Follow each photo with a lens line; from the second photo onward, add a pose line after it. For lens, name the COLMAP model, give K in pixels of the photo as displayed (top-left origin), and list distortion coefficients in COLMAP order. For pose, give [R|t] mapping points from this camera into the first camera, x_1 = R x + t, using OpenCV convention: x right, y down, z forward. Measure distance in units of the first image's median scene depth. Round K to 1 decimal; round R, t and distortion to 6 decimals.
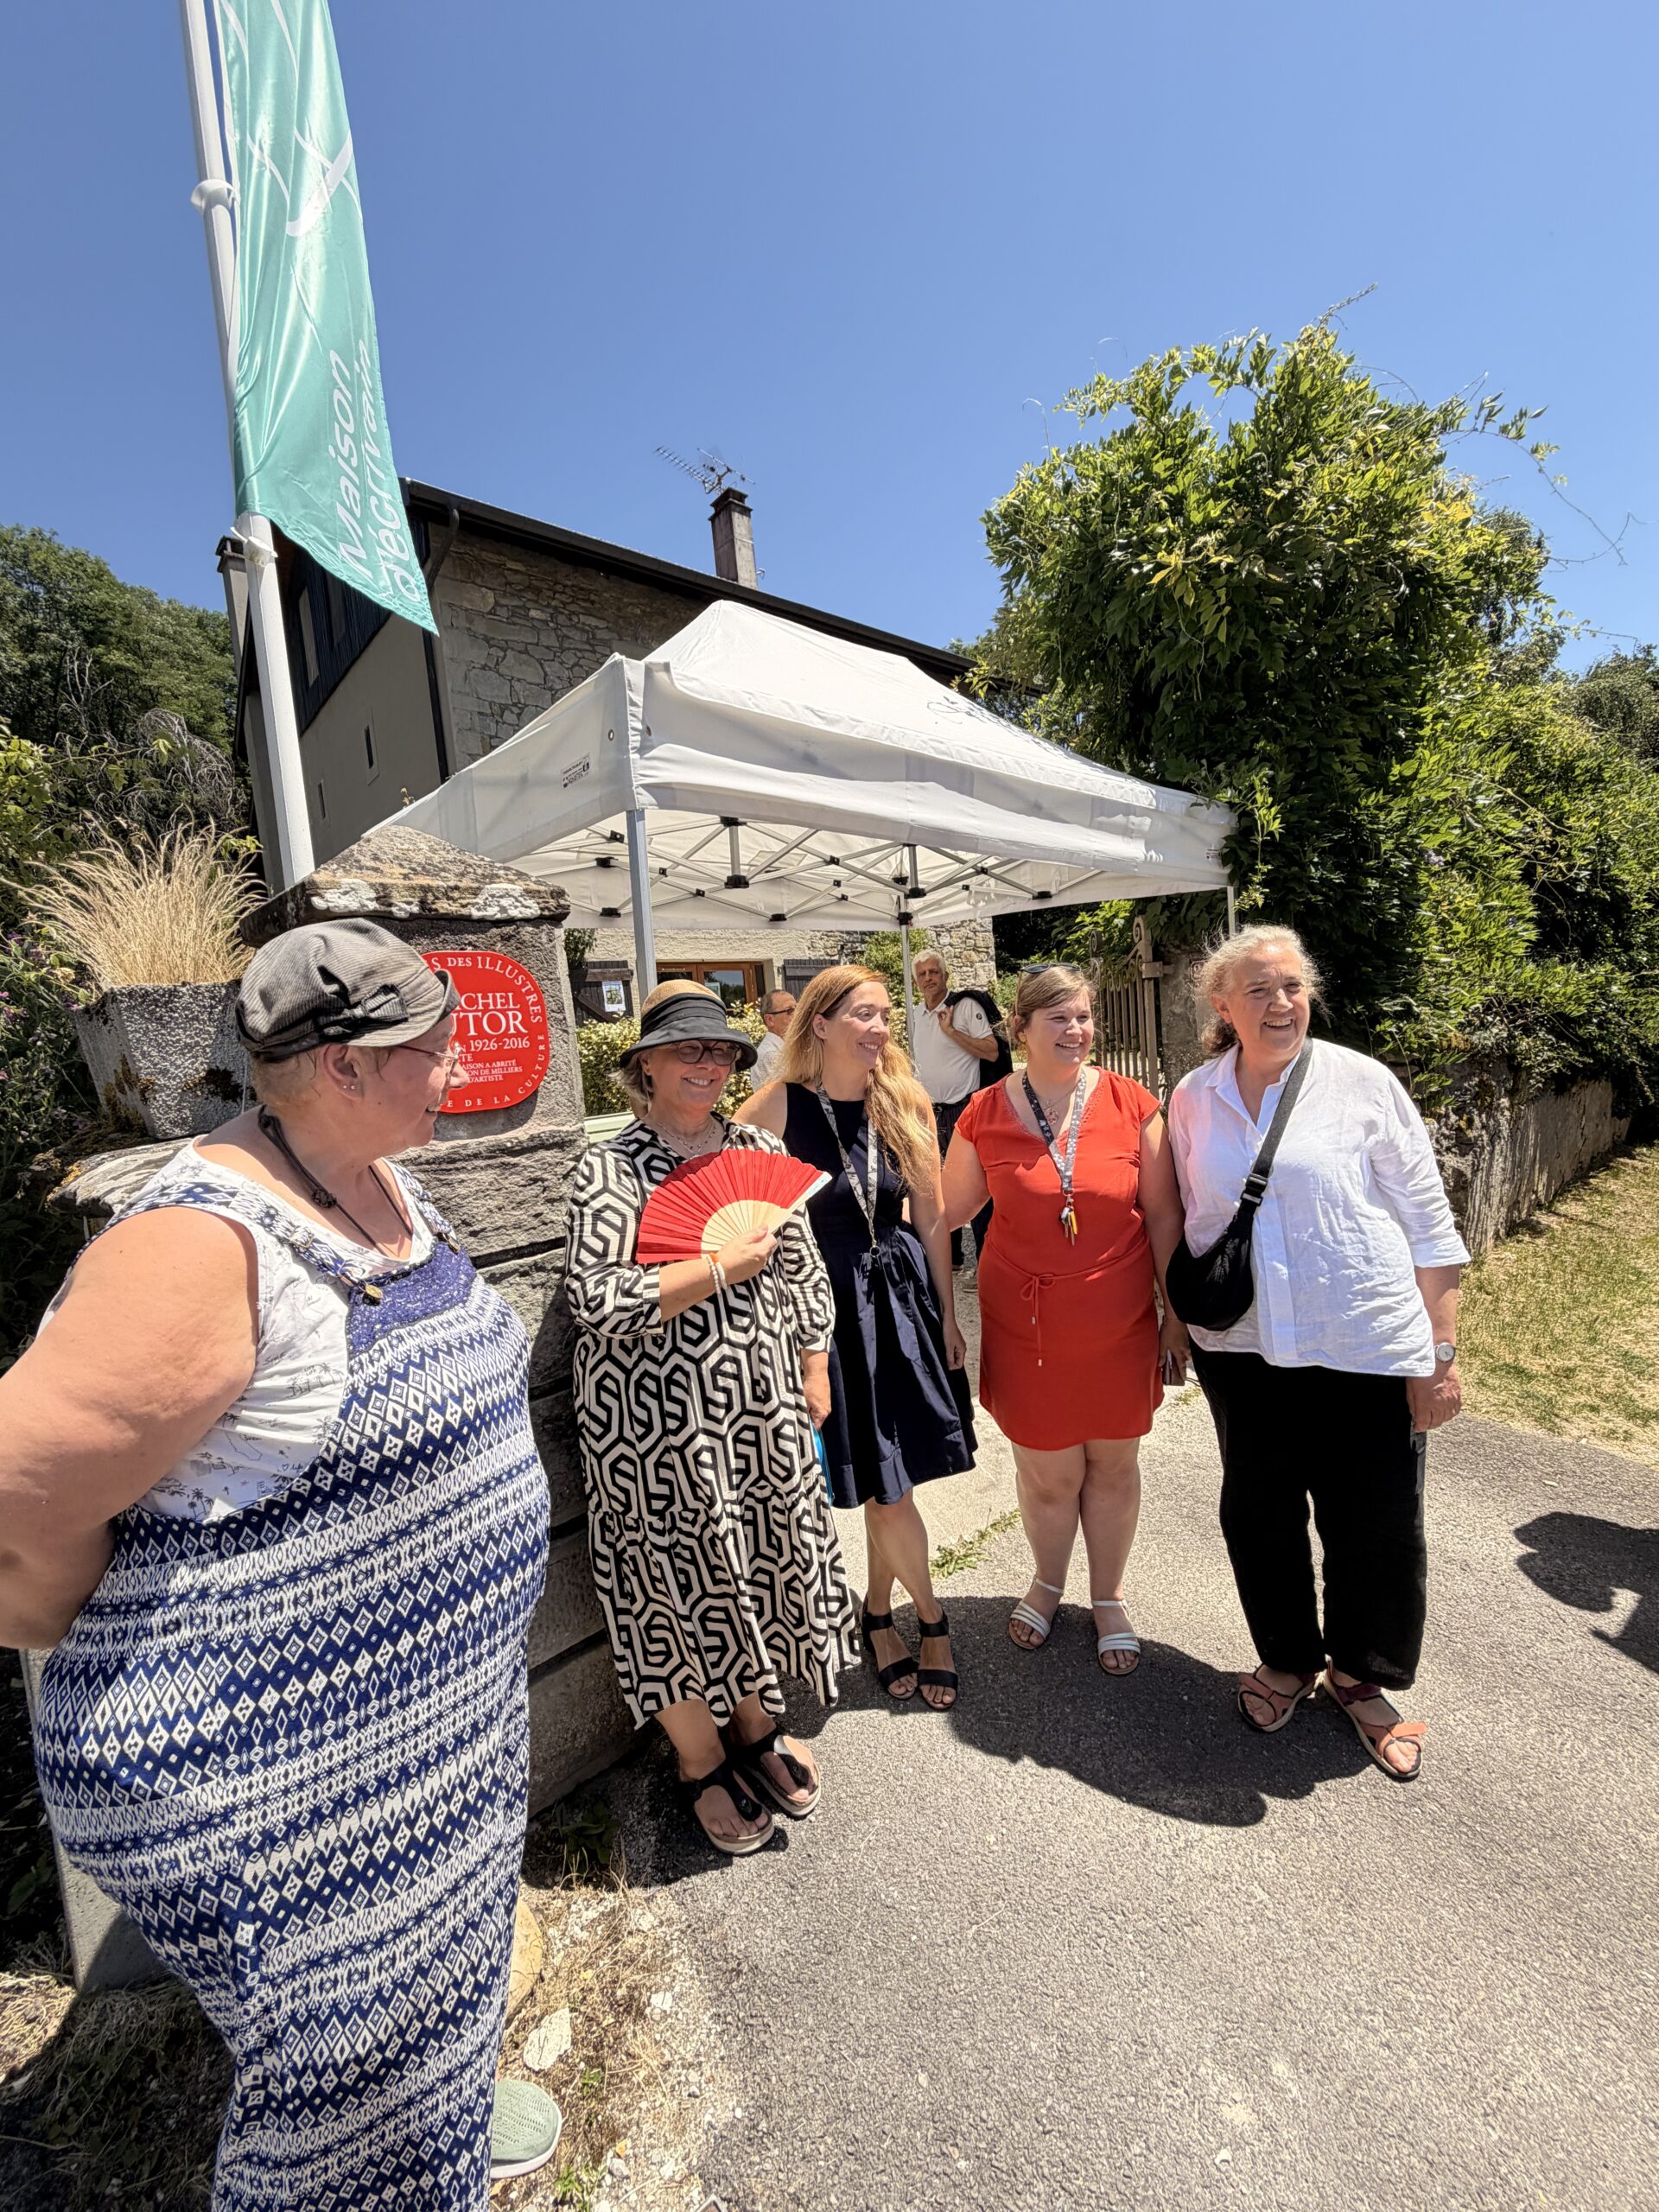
lens RADIAL K [[888.9, 0, 830.5], [0, 888.9, 1109.7], [0, 0, 1]] dist [0.000034, -0.000001]
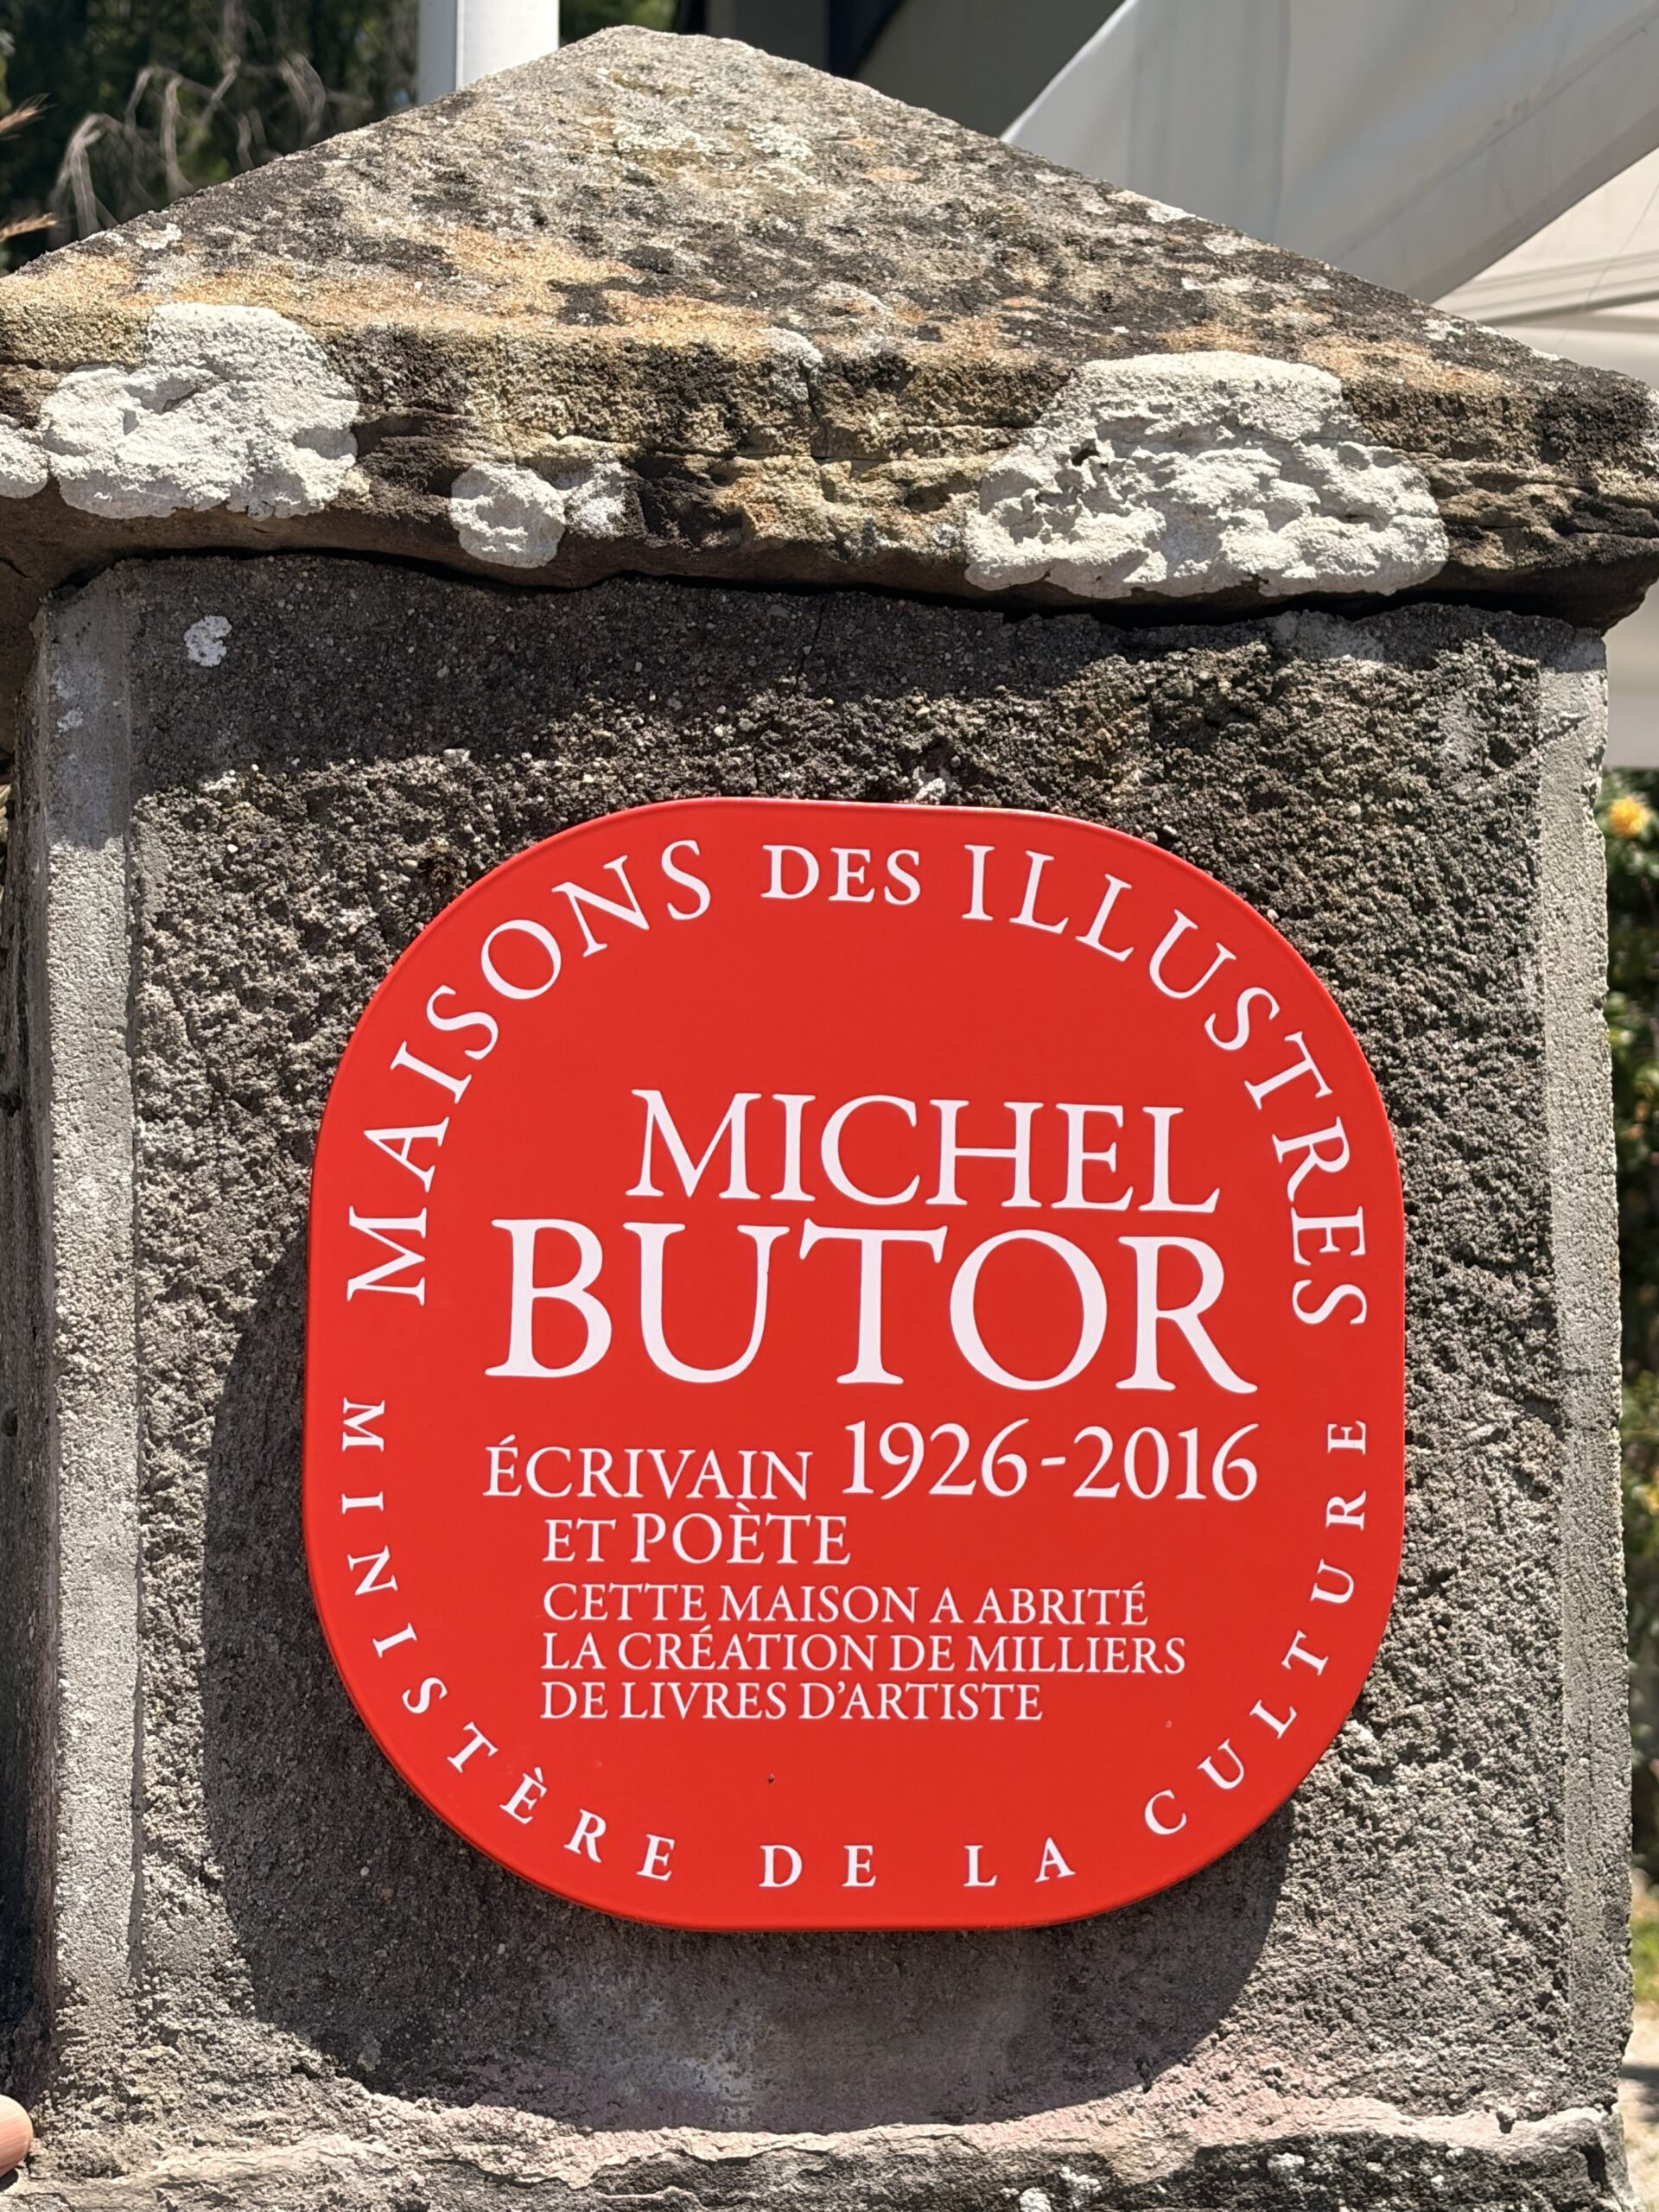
lens RADIAL K [[4387.5, 0, 829.6], [0, 4387.5, 1107.8], [0, 0, 1]] dist [0.189943, 0.000000]
pose [[0.858625, 0.054398, -0.509710, -0.052900], [-0.123810, 0.986922, -0.103233, -0.053981], [0.497428, 0.151745, 0.854130, 0.388687]]
